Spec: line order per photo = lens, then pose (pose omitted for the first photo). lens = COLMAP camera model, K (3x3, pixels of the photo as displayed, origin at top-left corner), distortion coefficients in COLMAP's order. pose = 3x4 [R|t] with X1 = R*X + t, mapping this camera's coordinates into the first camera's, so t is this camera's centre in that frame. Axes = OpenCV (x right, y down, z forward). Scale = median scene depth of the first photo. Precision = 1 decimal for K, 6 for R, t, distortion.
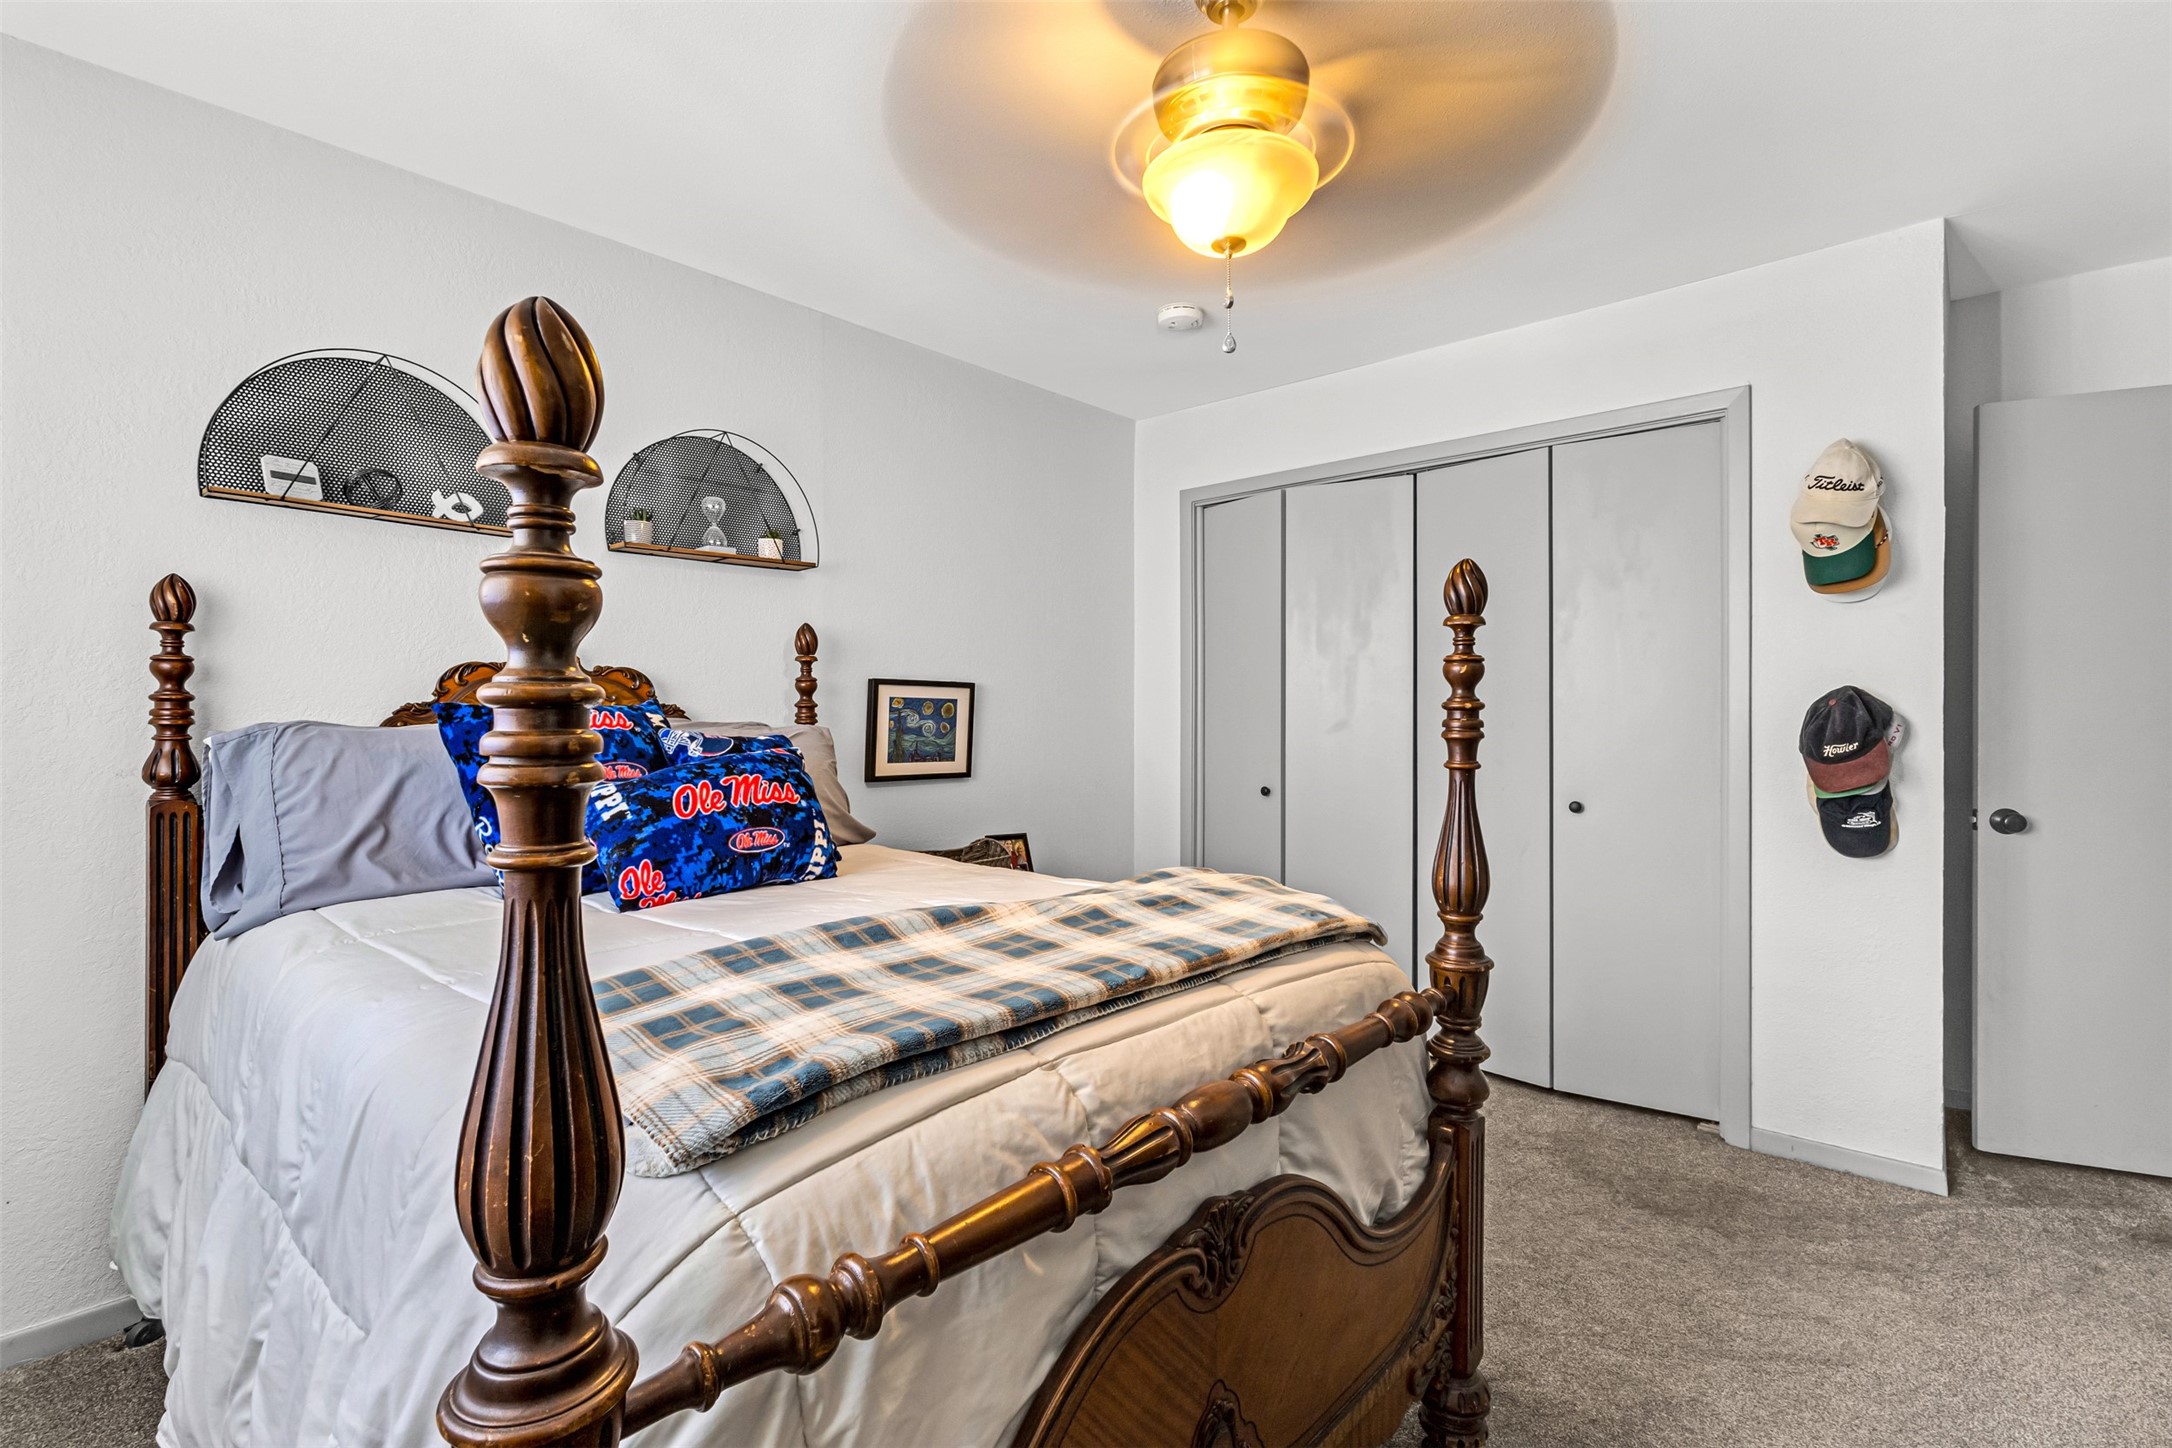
lens RADIAL K [[995.0, 0, 1071.6], [0, 995.0, 712.5], [0, 0, 1]] dist [-0.002854, -0.000062]
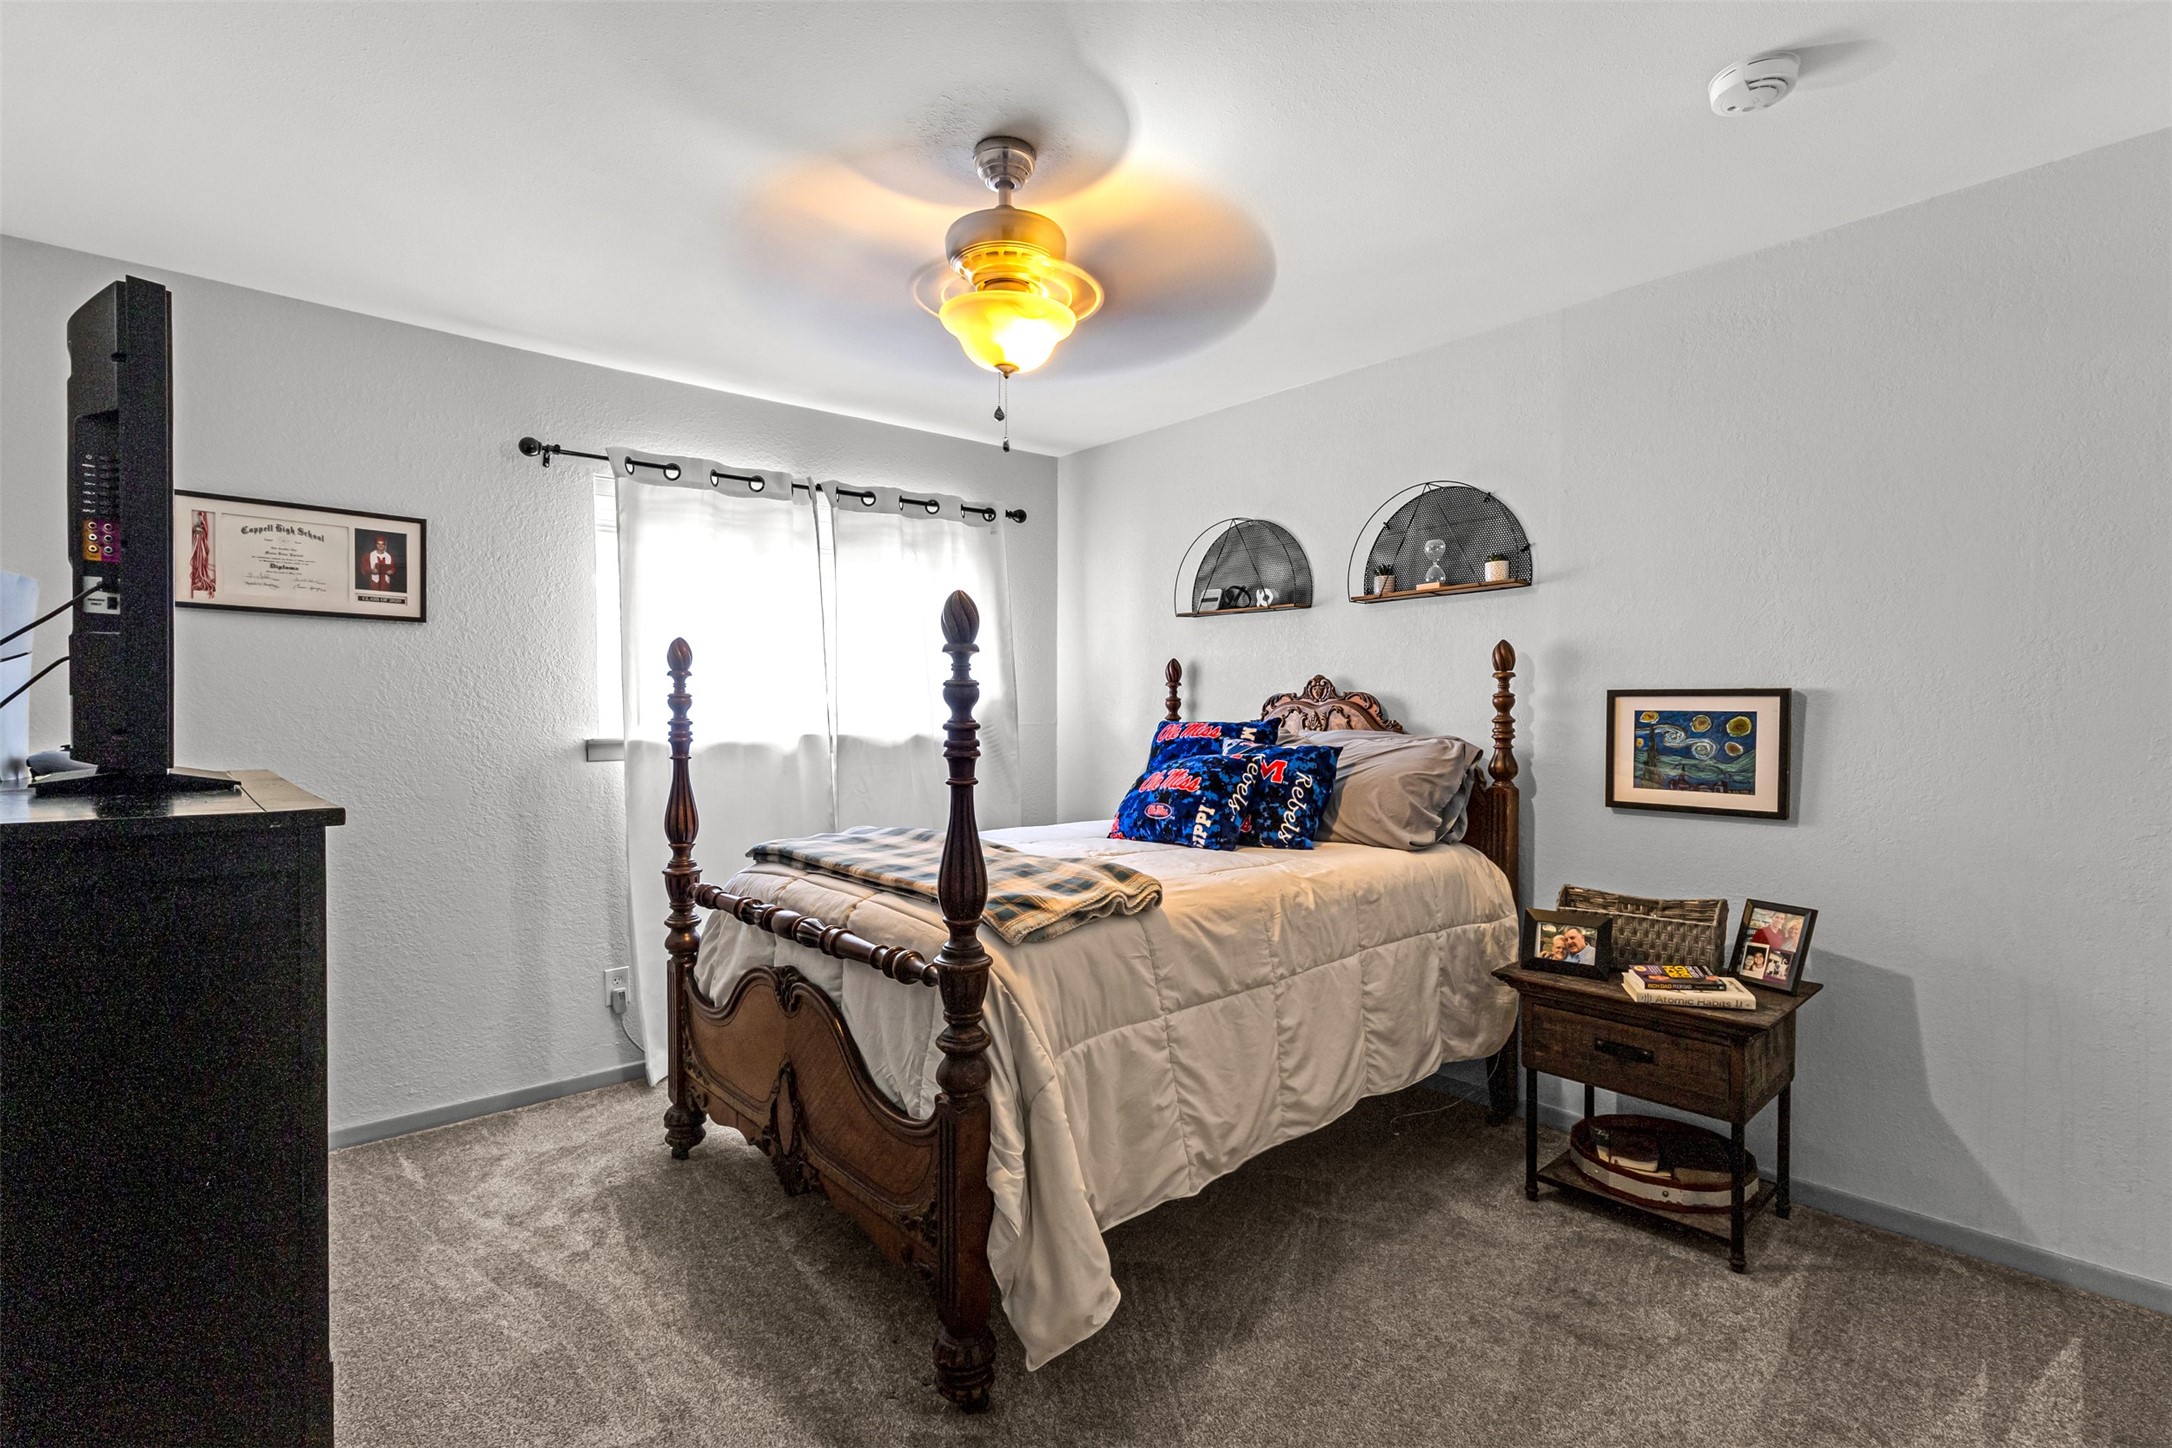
lens RADIAL K [[995.0, 0, 1071.5], [0, 995.0, 728.9], [0, 0, 1]] dist [-0.002854, -0.000062]
pose [[-0.096082, 0.008544, -0.995337, 0.728360], [-0.002465, 0.999958, 0.008822, -0.006213], [0.995370, 0.003301, -0.096057, 0.608417]]
